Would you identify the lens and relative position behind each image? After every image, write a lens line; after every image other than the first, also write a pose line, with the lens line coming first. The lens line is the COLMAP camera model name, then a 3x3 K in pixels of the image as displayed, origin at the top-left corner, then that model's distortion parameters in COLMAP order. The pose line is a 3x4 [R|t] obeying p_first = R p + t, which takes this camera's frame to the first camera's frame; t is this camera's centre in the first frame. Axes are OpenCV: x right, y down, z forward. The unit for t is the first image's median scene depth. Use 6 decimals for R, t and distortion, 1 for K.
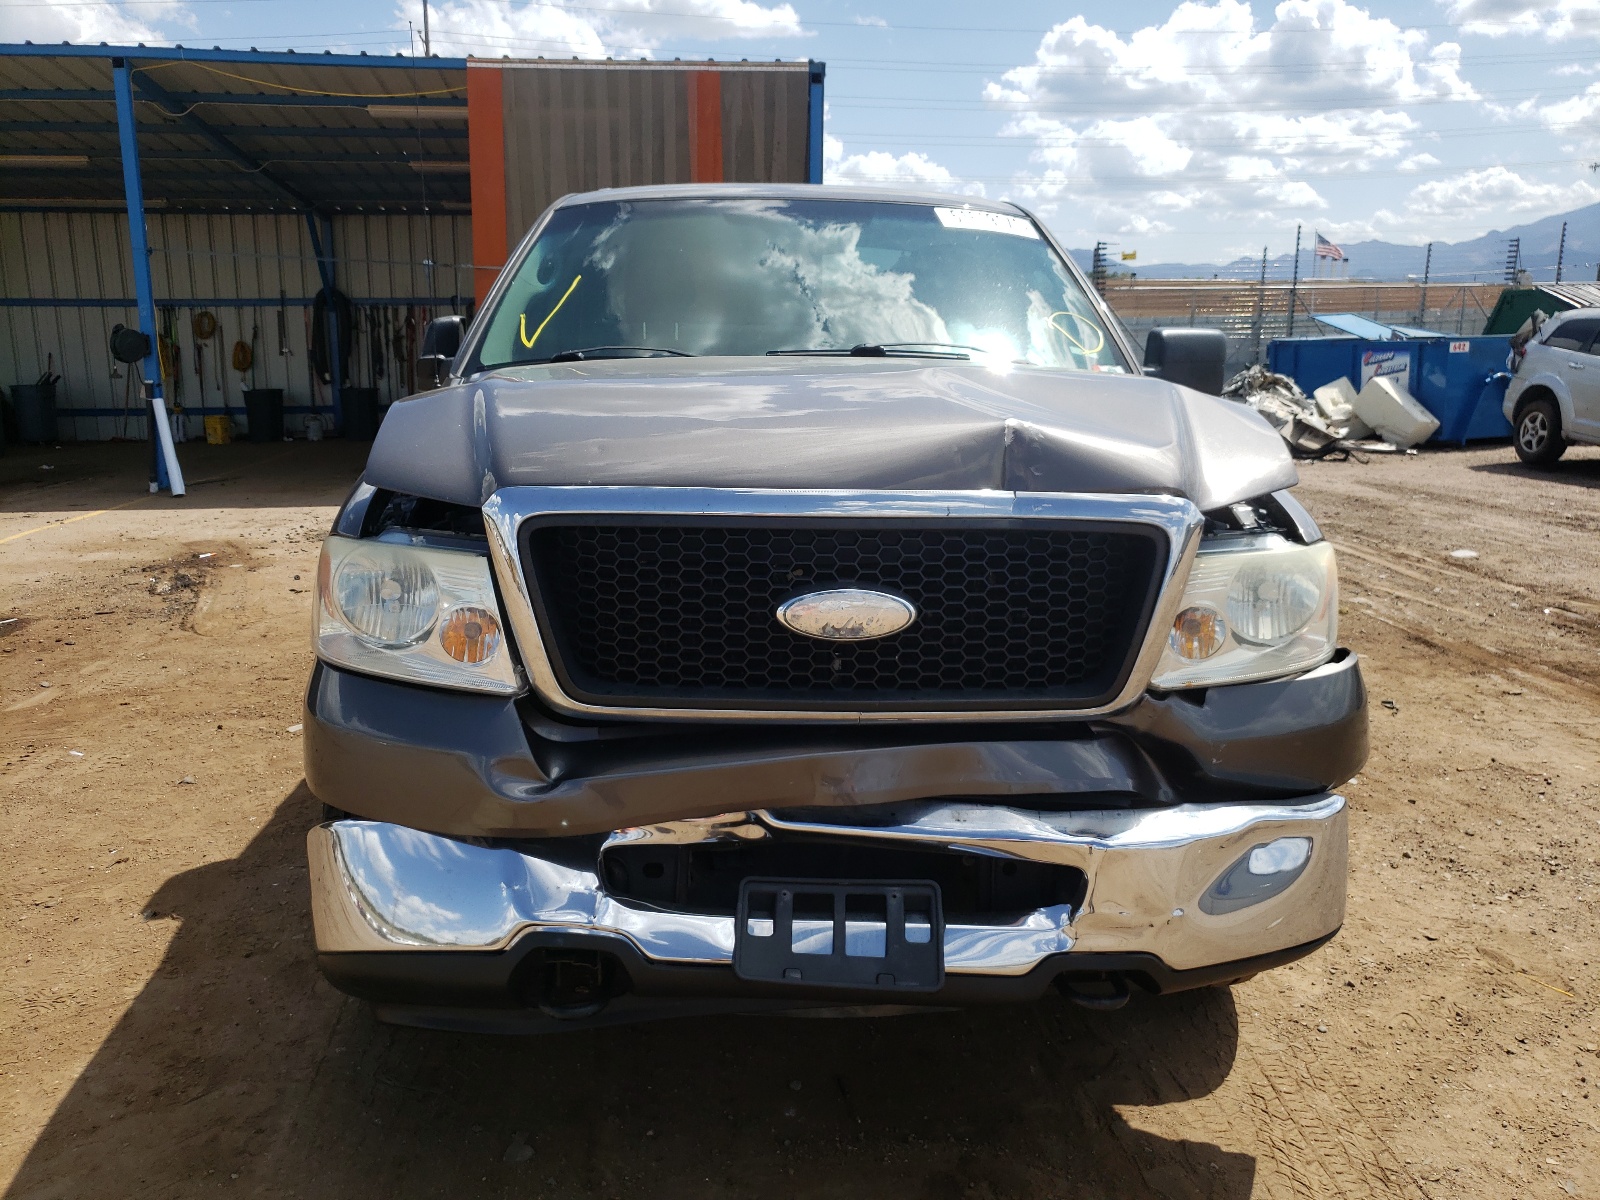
lens RADIAL K [[1257.5, 0, 793.8], [0, 1257.5, 585.1], [0, 0, 1]] dist [0.025517, 0.006806]
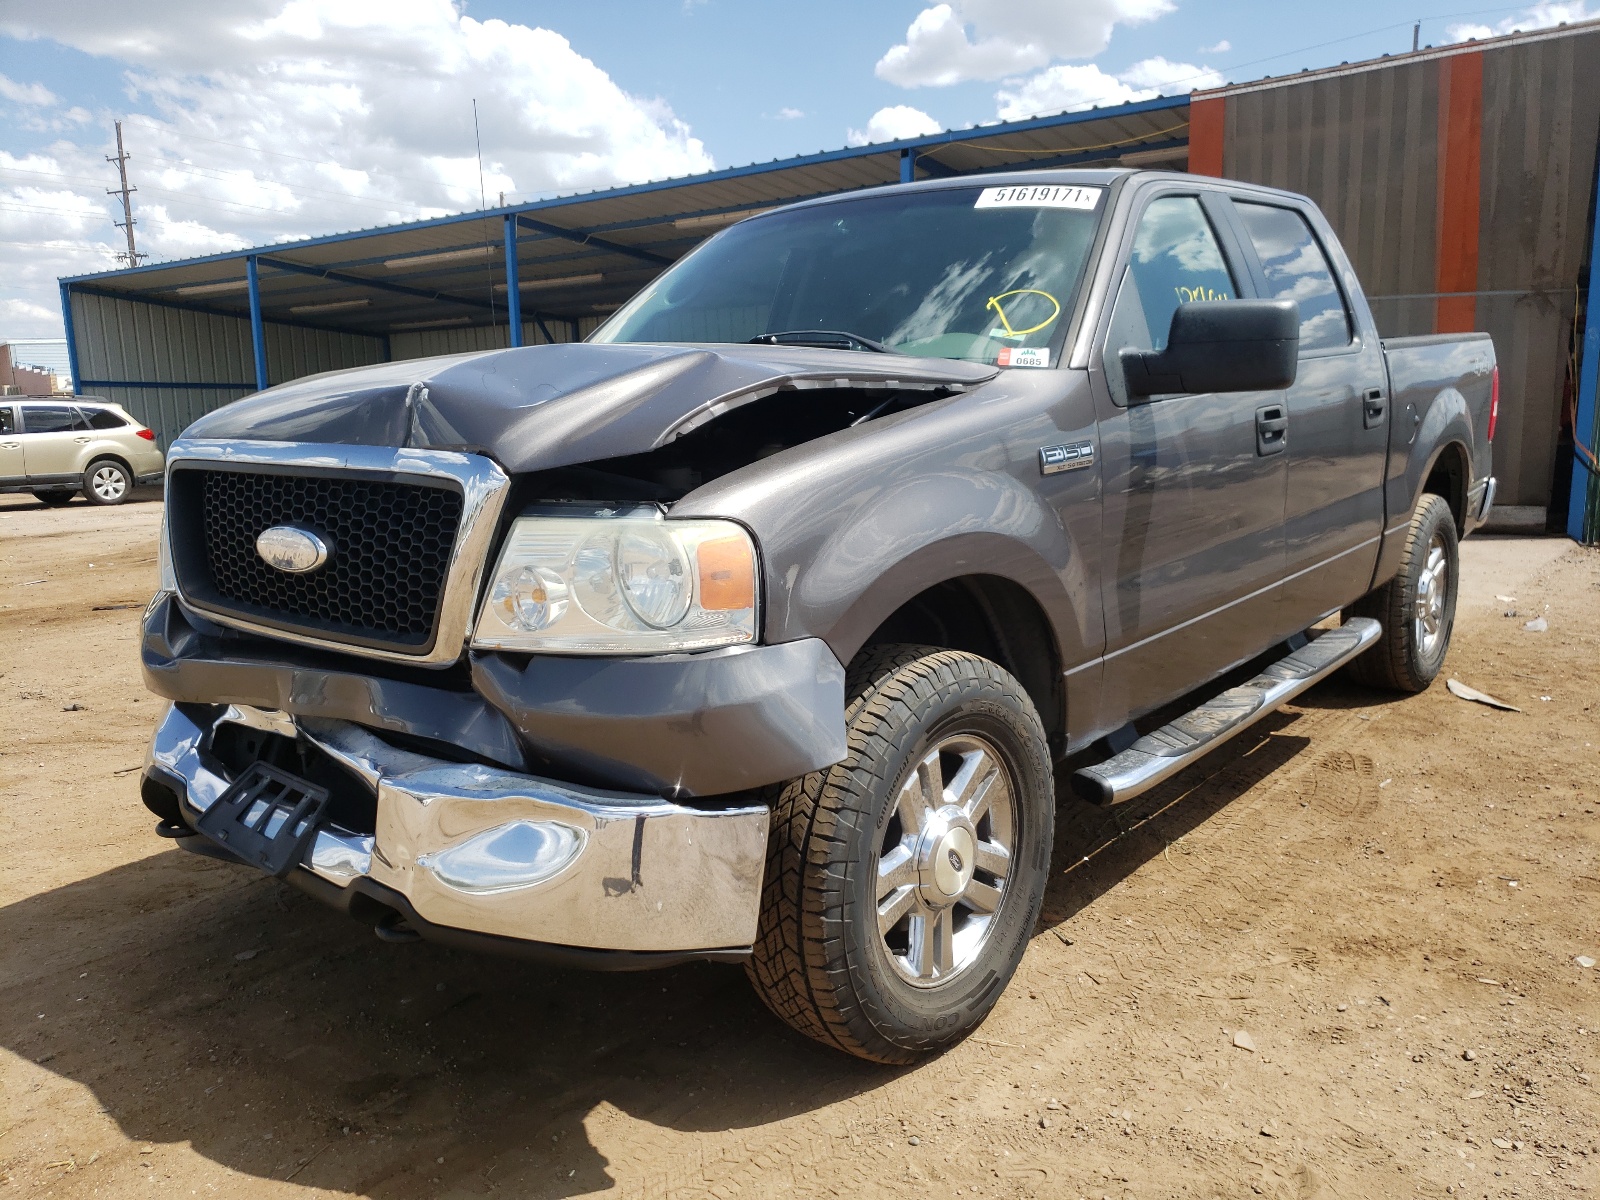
lens RADIAL K [[1257.5, 0, 793.5], [0, 1257.5, 608.6], [0, 0, 1]] dist [0.025517, 0.006806]
pose [[0.737923, 0.096339, -0.667973, 1.014607], [-0.111984, 0.993517, 0.019580, 0.002690], [0.665529, 0.060354, 0.743928, 0.370439]]
